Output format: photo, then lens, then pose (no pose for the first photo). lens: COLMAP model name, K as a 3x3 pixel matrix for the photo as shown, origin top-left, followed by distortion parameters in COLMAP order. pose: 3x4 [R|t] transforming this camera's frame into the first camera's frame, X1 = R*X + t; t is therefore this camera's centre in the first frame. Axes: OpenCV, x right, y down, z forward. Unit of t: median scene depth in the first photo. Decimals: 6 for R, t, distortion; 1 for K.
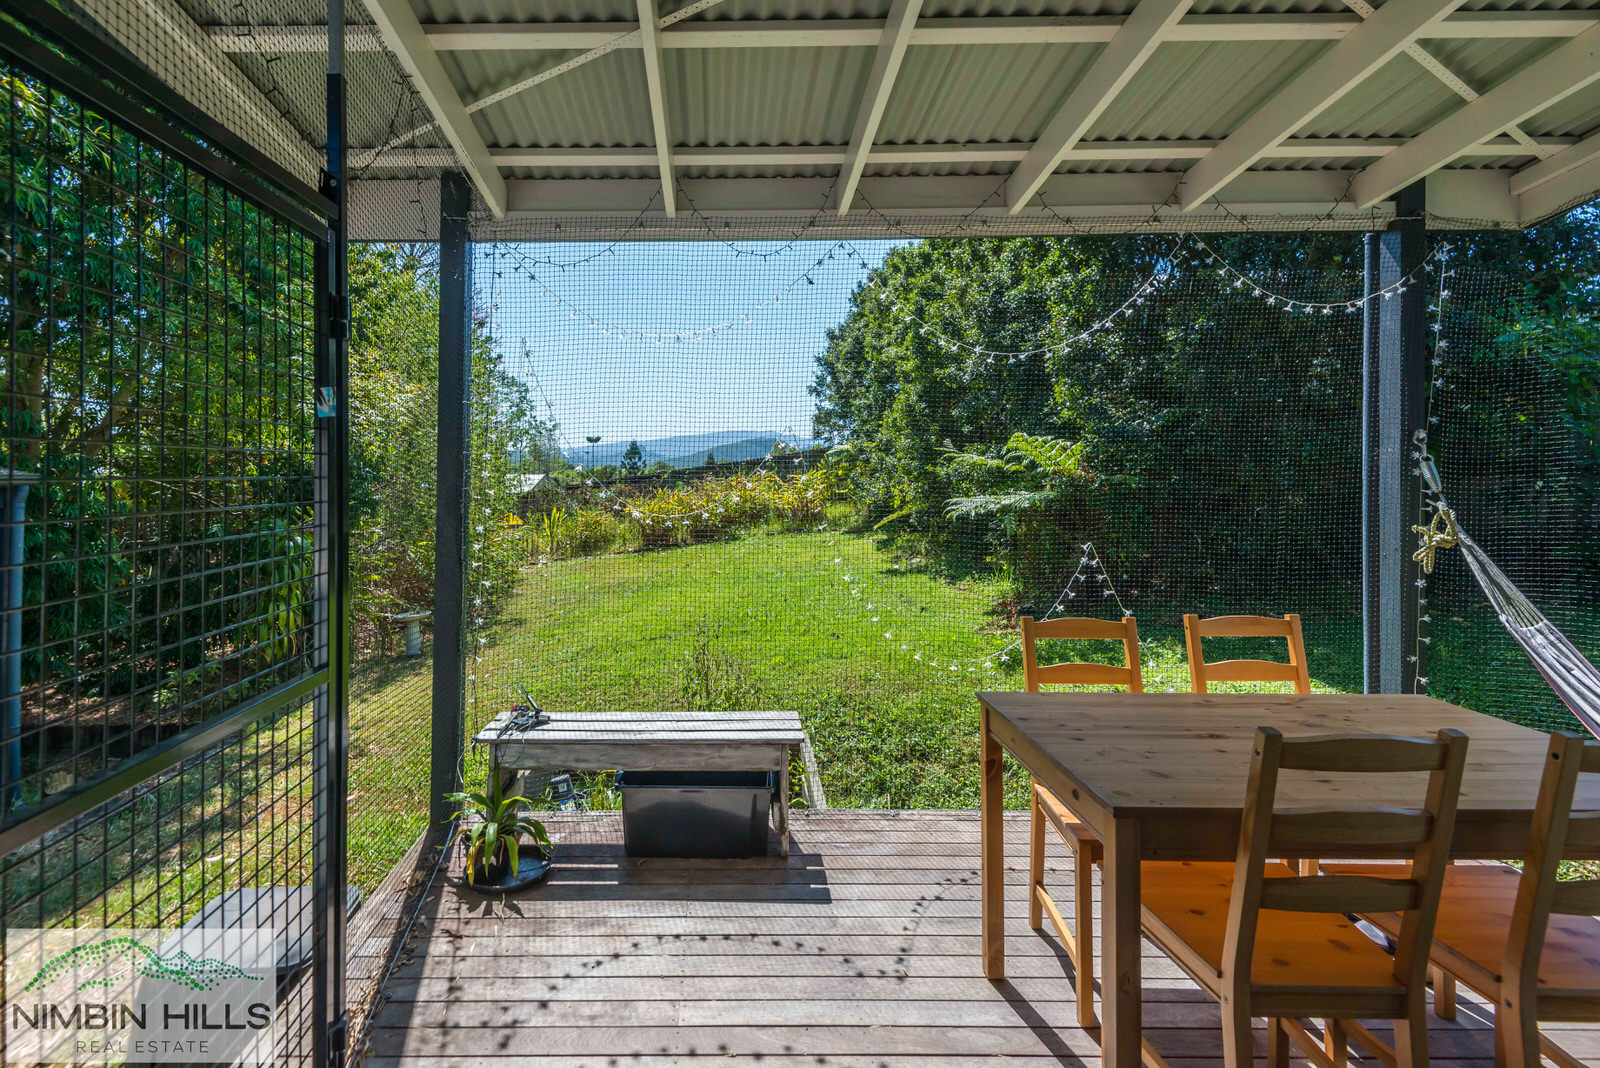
lens RADIAL K [[777.9, 0, 793.0], [0, 777.9, 511.5], [0, 0, 1]] dist [-0.002918, -0.000296]
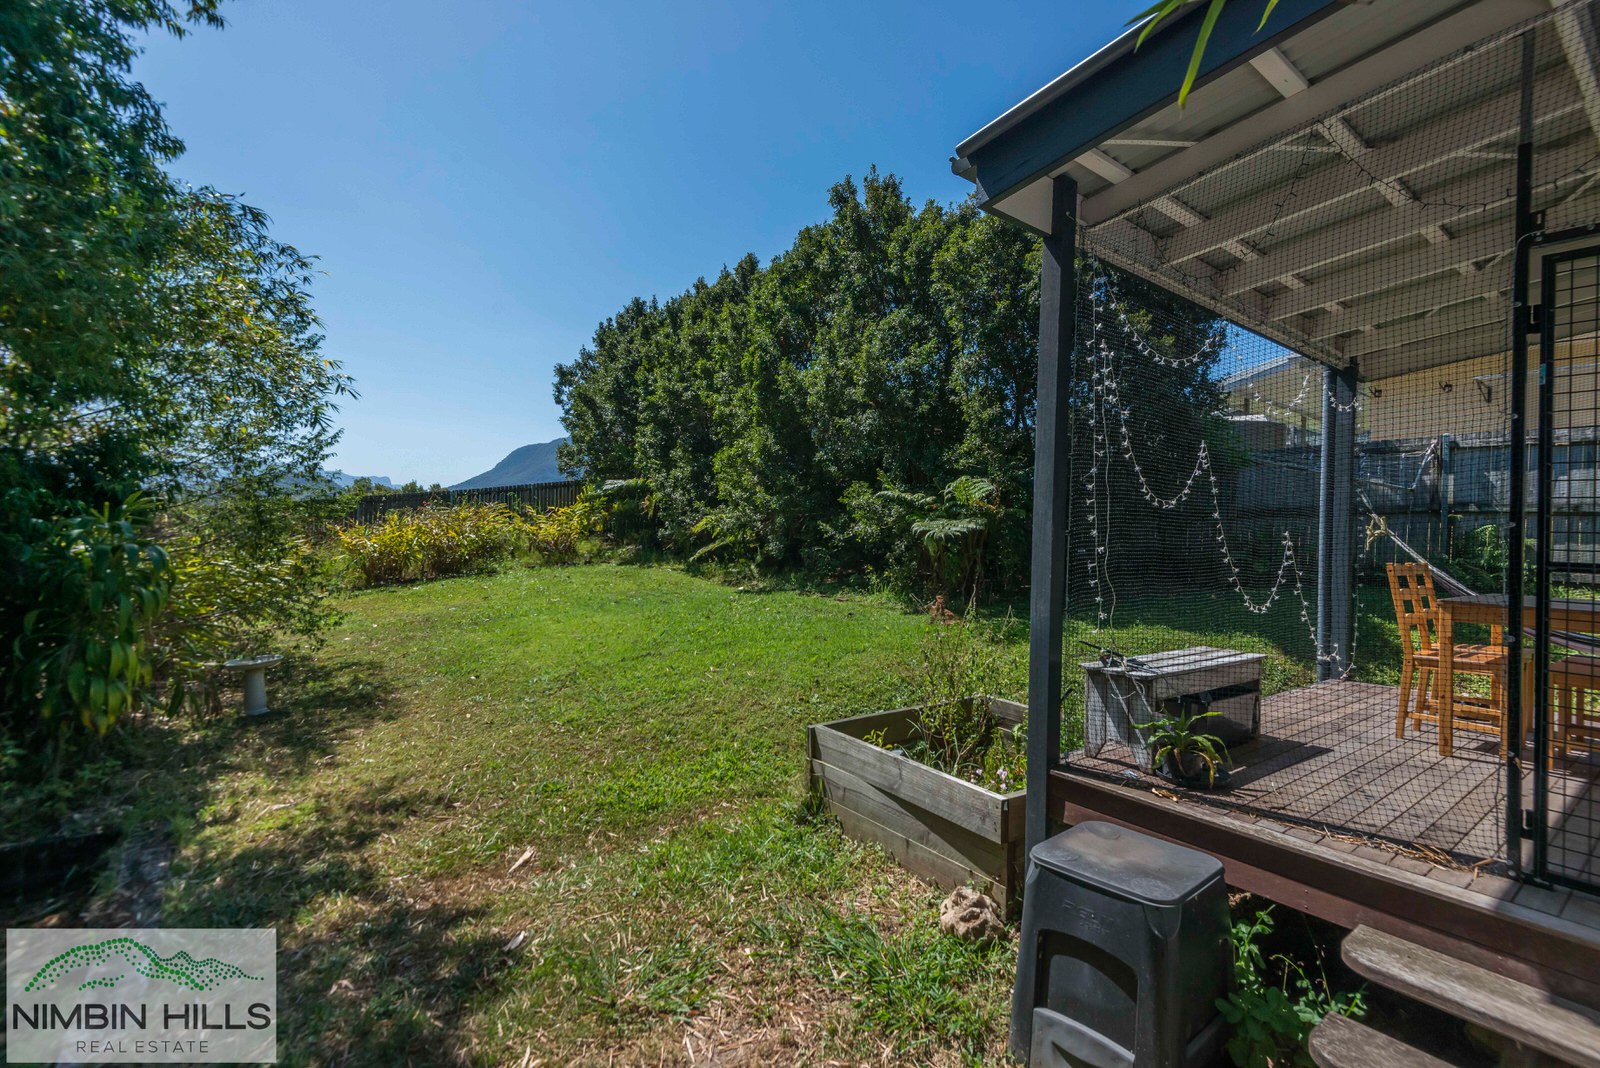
lens RADIAL K [[747.8, 0, 770.9], [0, 747.8, 525.8], [0, 0, 1]] dist [-0.041339, -0.000289]
pose [[0.797628, 0.044790, 0.601484, -0.342190], [-0.007127, 0.997869, -0.064857, 0.034590], [-0.603107, 0.047445, 0.796248, 0.104163]]
